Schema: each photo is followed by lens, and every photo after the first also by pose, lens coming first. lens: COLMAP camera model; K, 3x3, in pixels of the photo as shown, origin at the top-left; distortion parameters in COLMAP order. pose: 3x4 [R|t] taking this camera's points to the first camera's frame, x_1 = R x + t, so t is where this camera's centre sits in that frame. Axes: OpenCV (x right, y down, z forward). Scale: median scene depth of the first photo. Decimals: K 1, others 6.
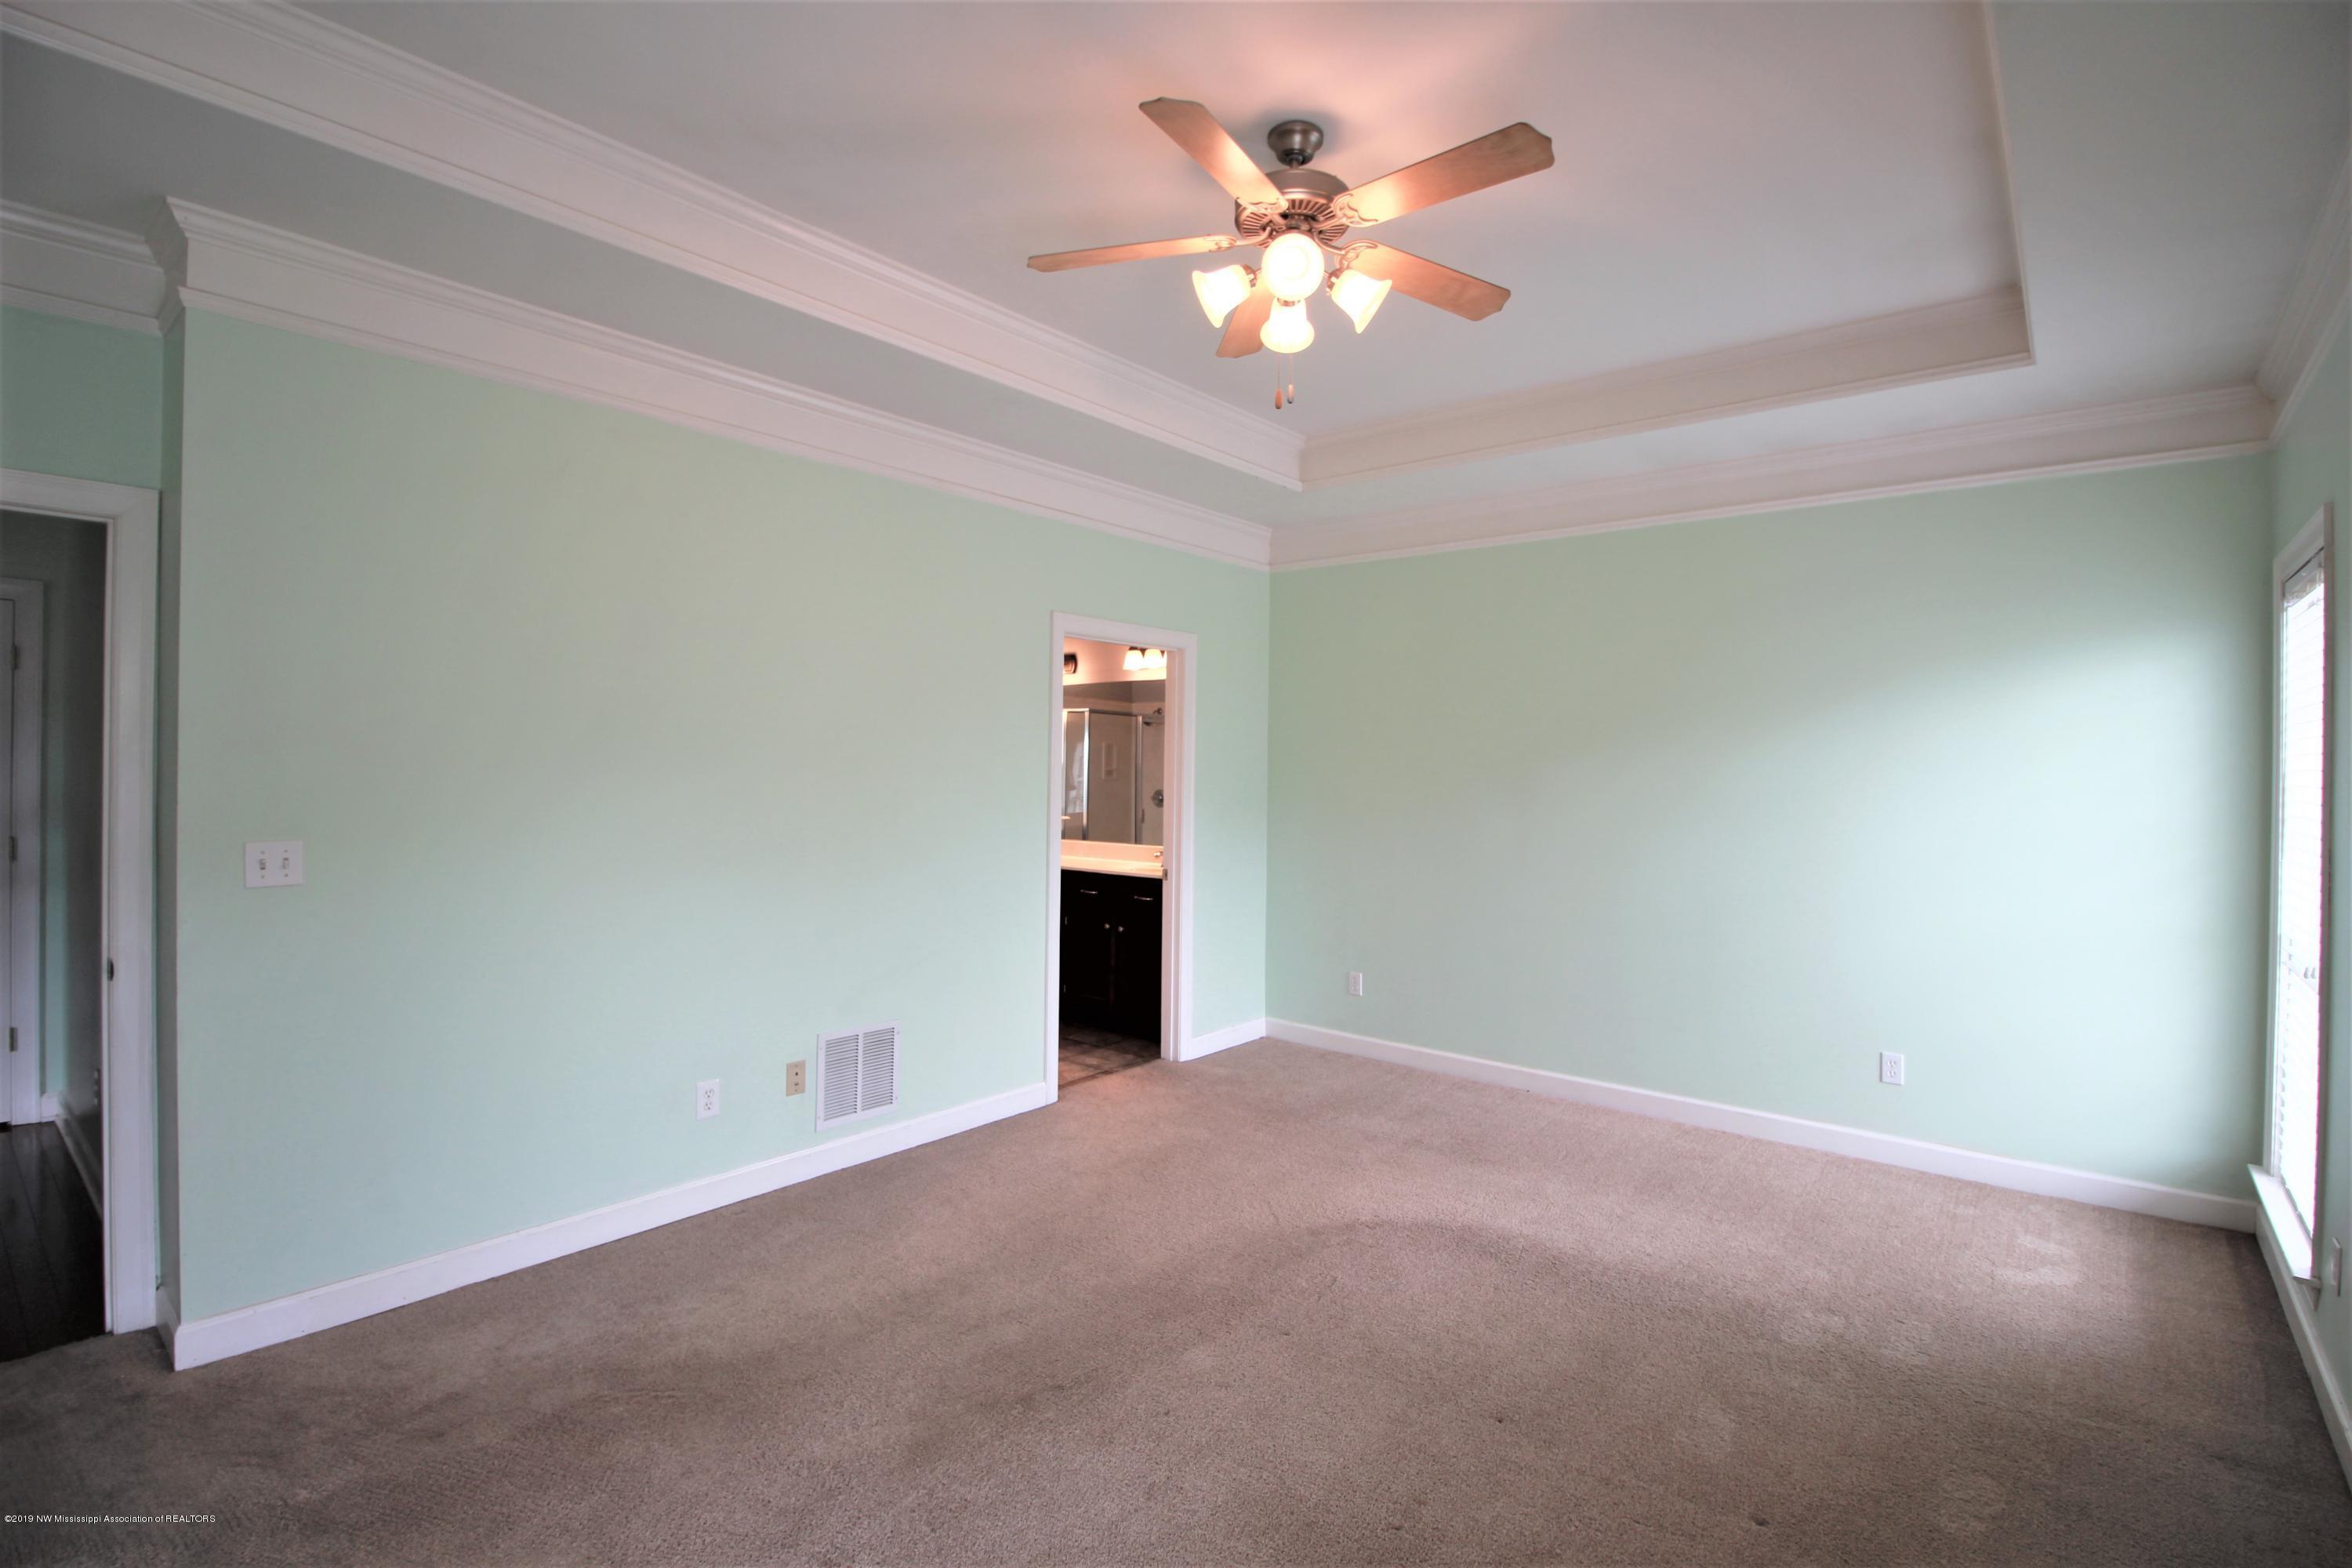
lens RADIAL K [[1100.6, 0, 1189.4], [0, 1100.6, 777.8], [0, 0, 1]] dist [0.000954, -0.011584]
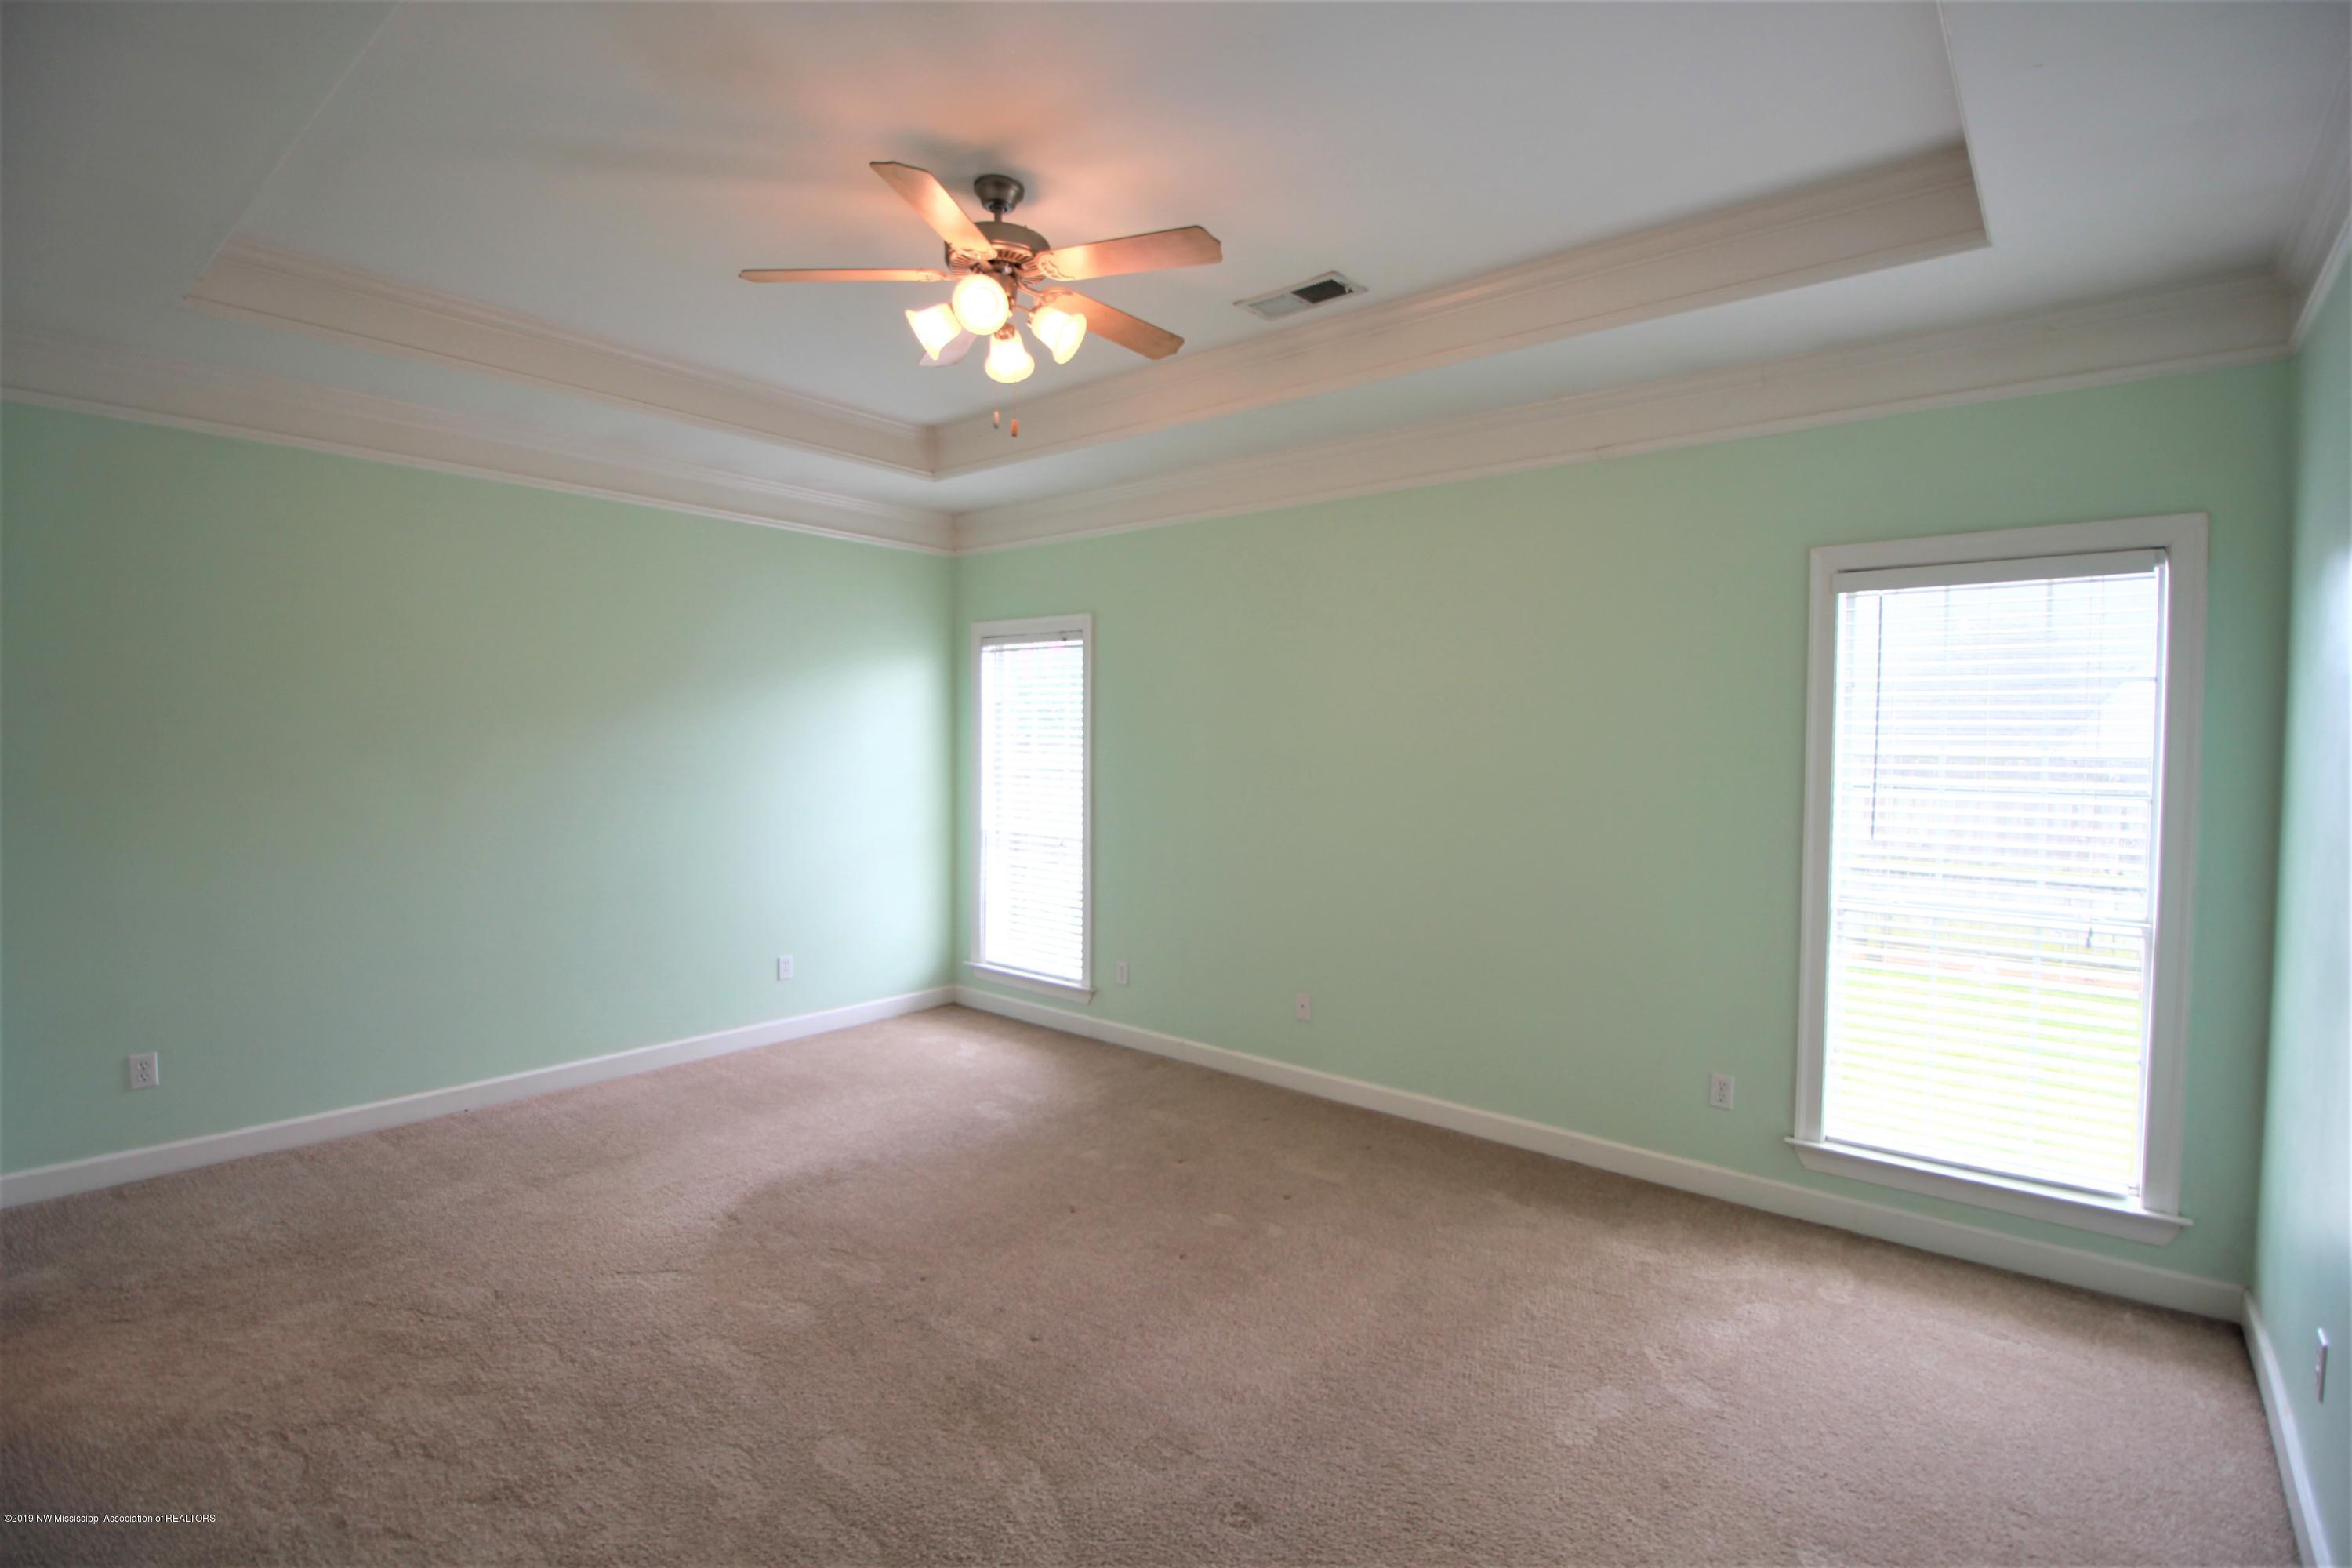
lens RADIAL K [[1100.6, 0, 1189.4], [0, 1100.6, 777.8], [0, 0, 1]] dist [0.000954, -0.011584]
pose [[0.015434, -0.051212, 0.998569, -0.765300], [0.006294, 0.998673, 0.051120, -0.032267], [-0.999861, 0.005496, 0.015736, 0.569079]]
